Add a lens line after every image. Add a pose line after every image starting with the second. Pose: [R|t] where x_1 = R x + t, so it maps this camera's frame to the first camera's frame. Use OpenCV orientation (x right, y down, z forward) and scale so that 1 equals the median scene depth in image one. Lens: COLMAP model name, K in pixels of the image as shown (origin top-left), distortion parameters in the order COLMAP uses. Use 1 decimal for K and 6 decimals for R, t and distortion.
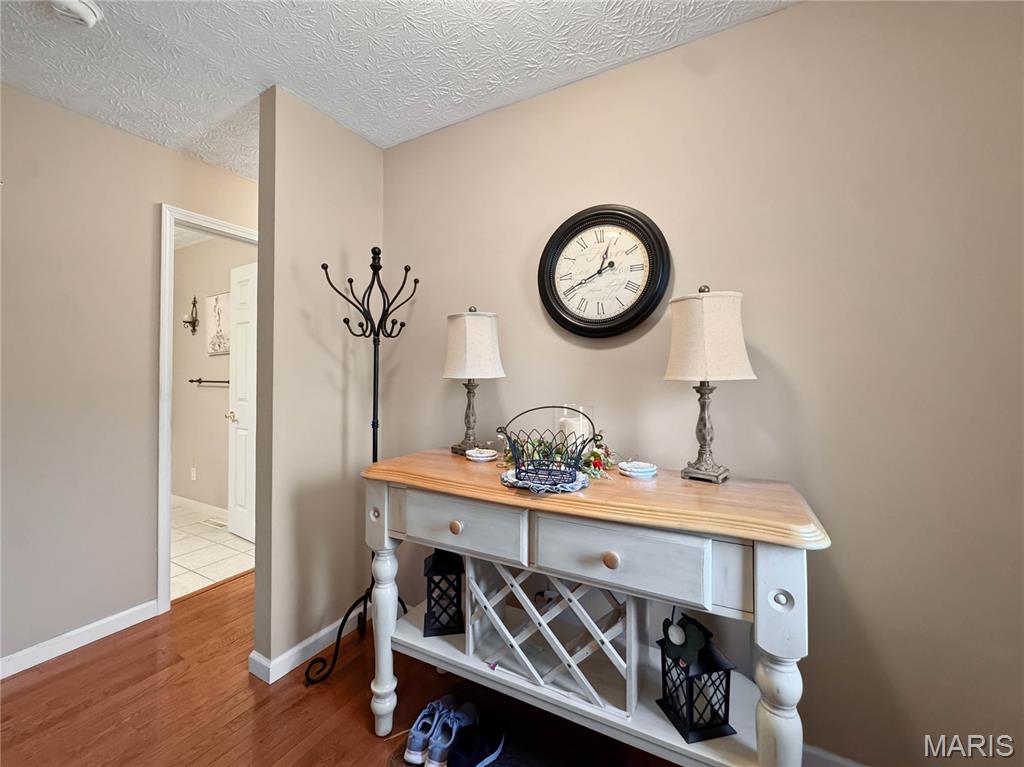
lens RADIAL K [[435.1, 0, 515.0], [0, 435.1, 375.6], [0, 0, 1]] dist [-0.035793, 0.017983]
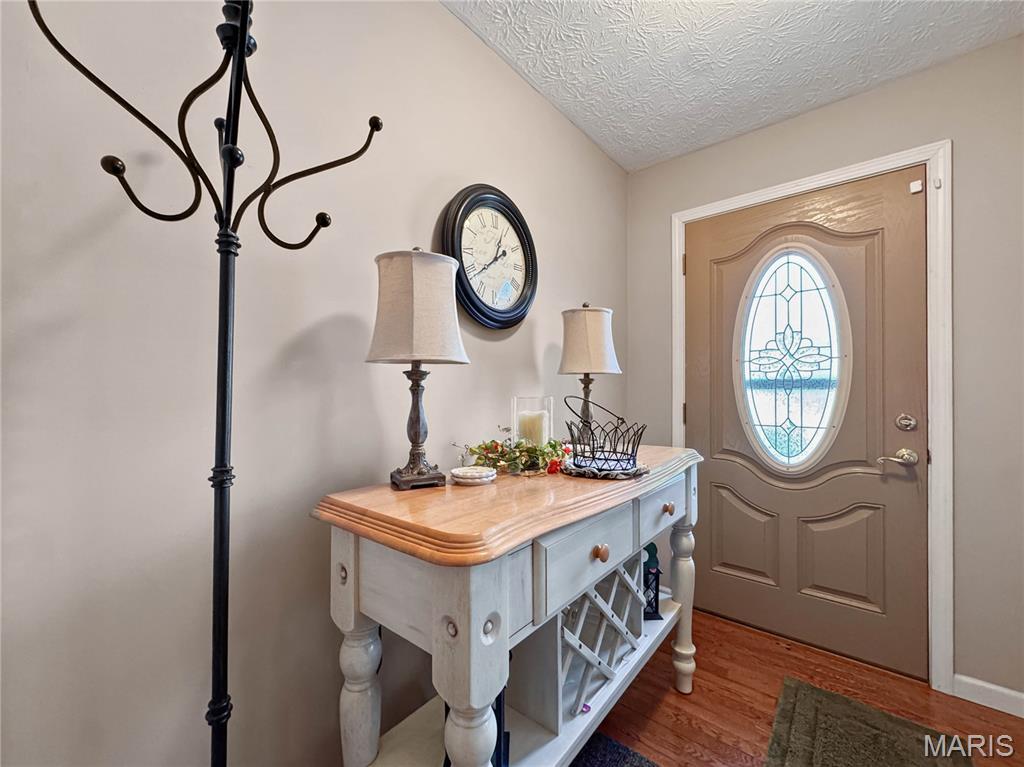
lens RADIAL K [[405.9, 0, 527.3], [0, 405.9, 390.5], [0, 0, 1]] dist [-0.019555, 0.011740]
pose [[0.191053, -0.001592, 0.981578, -0.682931], [-0.011141, 0.999931, 0.003790, 0.048796], [-0.981516, -0.011660, 0.191022, 0.772130]]
